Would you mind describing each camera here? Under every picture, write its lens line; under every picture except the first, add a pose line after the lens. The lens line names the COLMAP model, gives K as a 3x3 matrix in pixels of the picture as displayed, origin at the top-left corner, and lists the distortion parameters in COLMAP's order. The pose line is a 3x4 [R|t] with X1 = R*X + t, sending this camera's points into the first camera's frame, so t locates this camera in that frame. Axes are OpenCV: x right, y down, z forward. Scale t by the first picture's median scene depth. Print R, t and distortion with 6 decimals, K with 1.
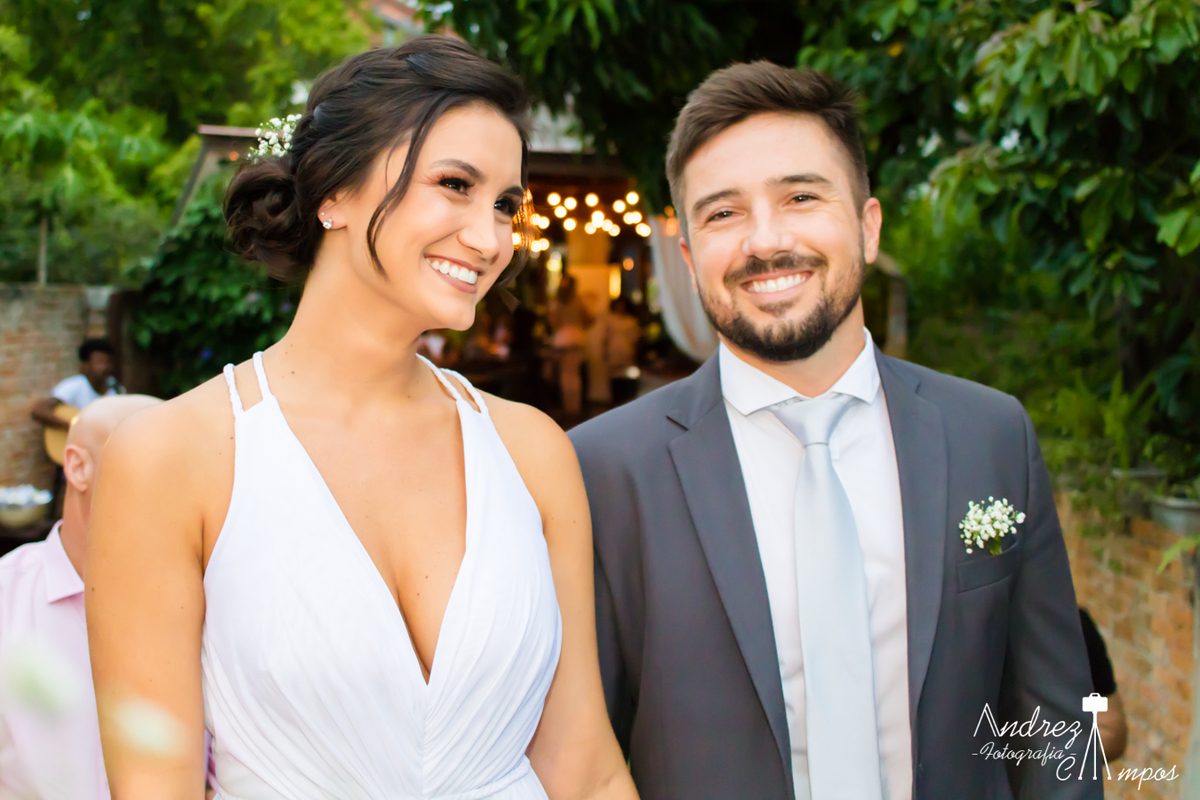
lens RADIAL K [[1829.6, 0, 605.0], [0, 1829.6, 397.2], [0, 0, 1]] dist [-0.121600, 0.000000]
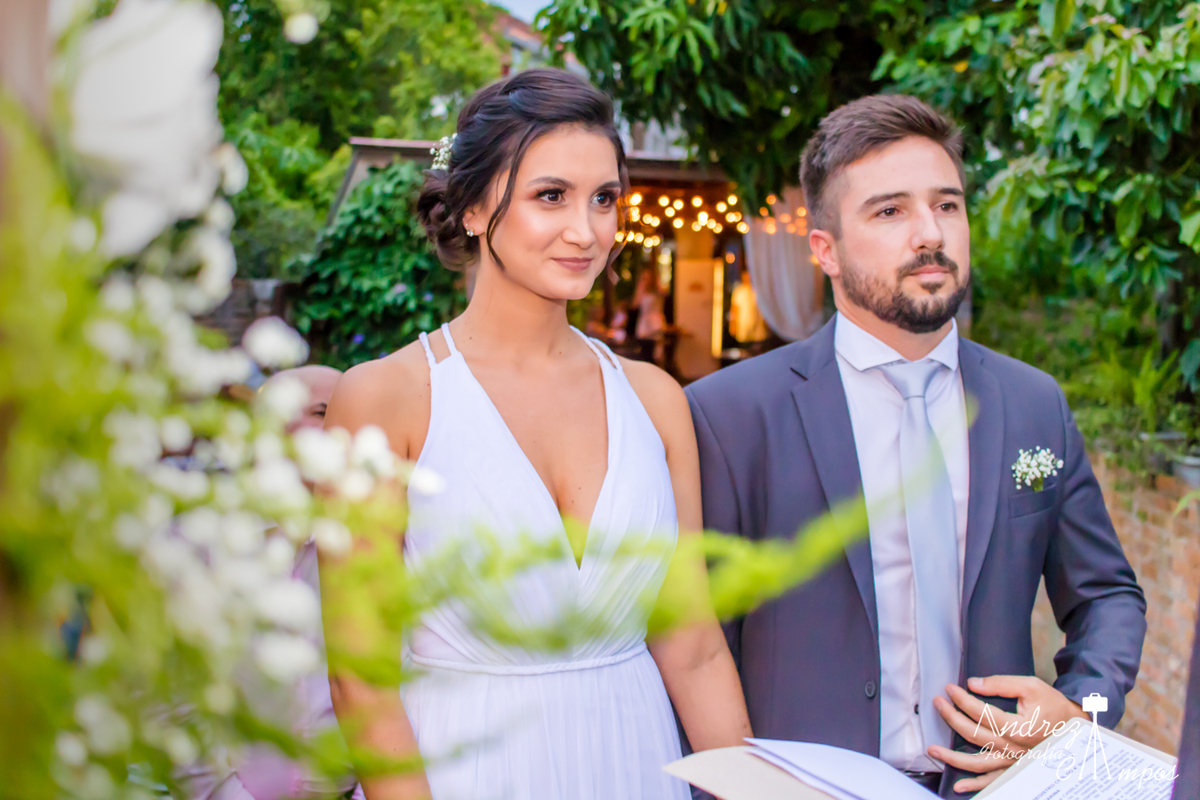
lens RADIAL K [[1829.6, 0, 605.2], [0, 1829.6, 396.3], [0, 0, 1]] dist [-0.121600, 0.000000]
pose [[0.998394, -0.000430, -0.056653, -0.000024], [0.000795, 0.999979, 0.006418, 0.005805], [0.056649, -0.006452, 0.998373, -0.142491]]
